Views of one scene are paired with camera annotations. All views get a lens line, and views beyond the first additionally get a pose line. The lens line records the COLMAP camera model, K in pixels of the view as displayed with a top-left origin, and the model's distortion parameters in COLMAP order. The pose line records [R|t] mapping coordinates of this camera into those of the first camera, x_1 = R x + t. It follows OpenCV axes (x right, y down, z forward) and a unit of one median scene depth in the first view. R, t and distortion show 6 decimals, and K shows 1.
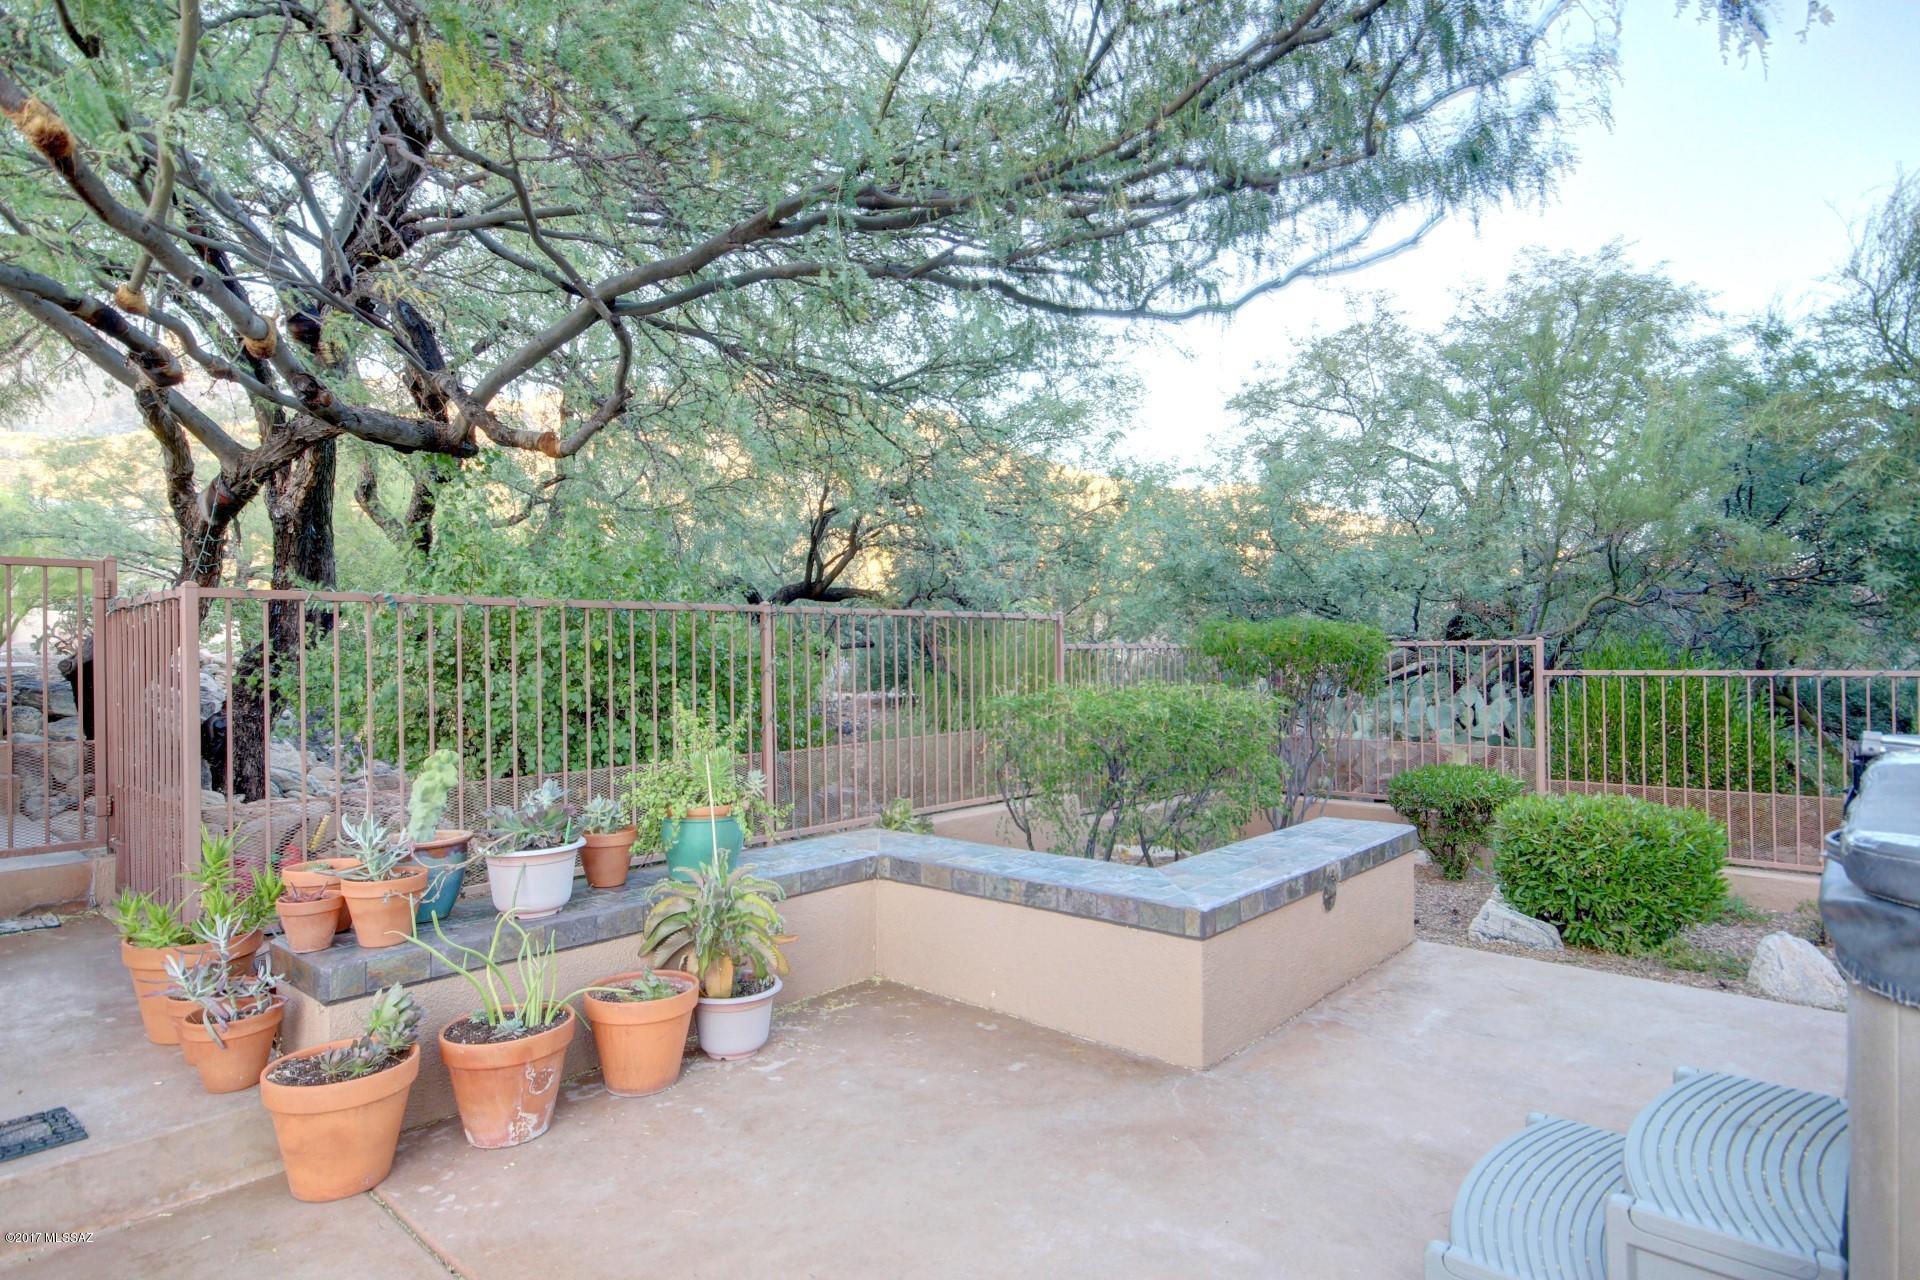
lens RADIAL K [[1039.1, 0, 961.4], [0, 1039.1, 639.9], [0, 0, 1]] dist [-0.002840, -0.000064]
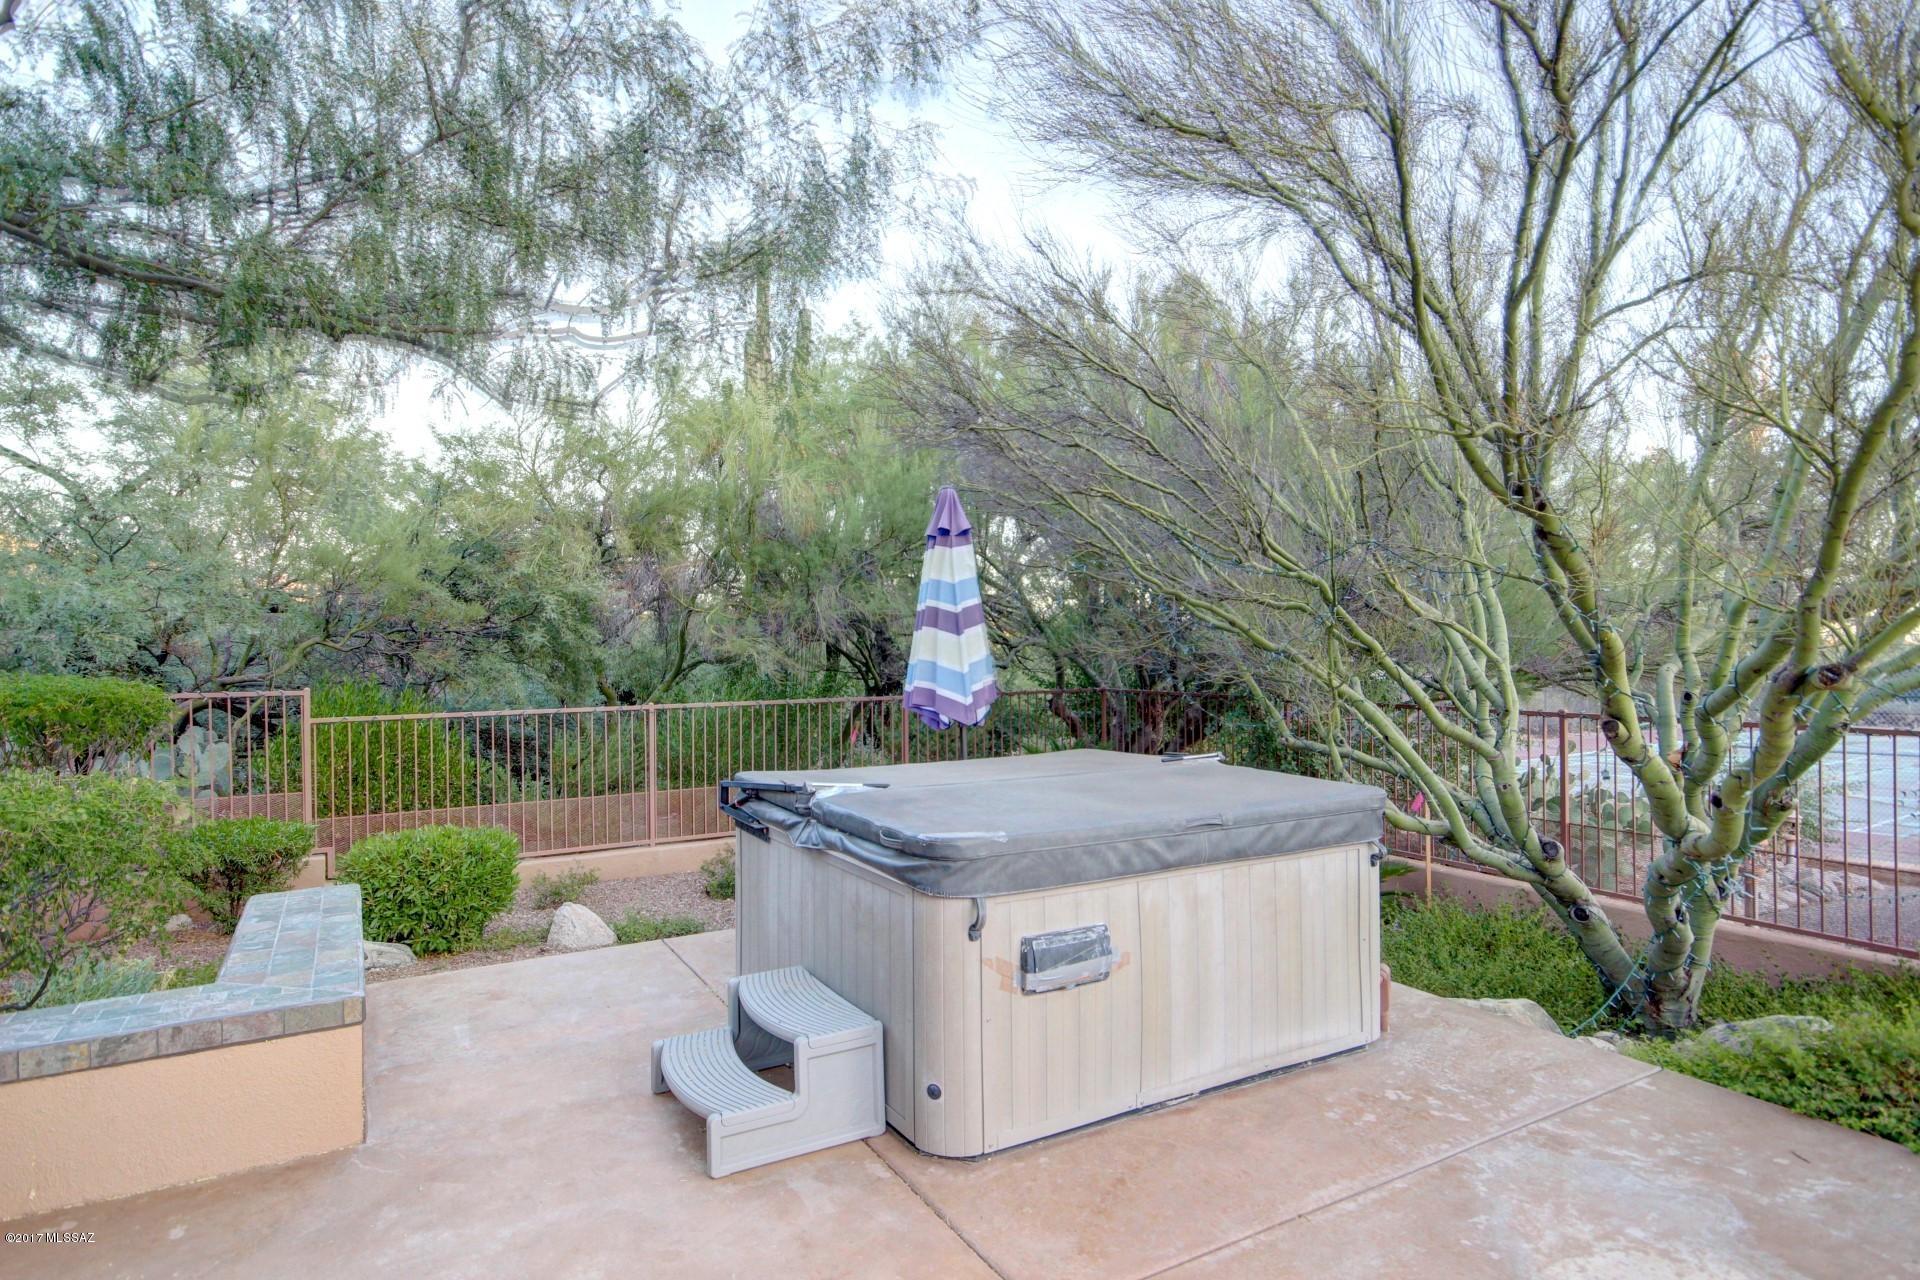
lens RADIAL K [[1039.1, 0, 966.1], [0, 1039.1, 639.6], [0, 0, 1]] dist [-0.002840, -0.000064]
pose [[0.305728, 0.007070, 0.952093, -0.440197], [0.000363, 0.999971, -0.007542, -0.076266], [-0.952119, 0.002652, 0.305716, 0.040137]]
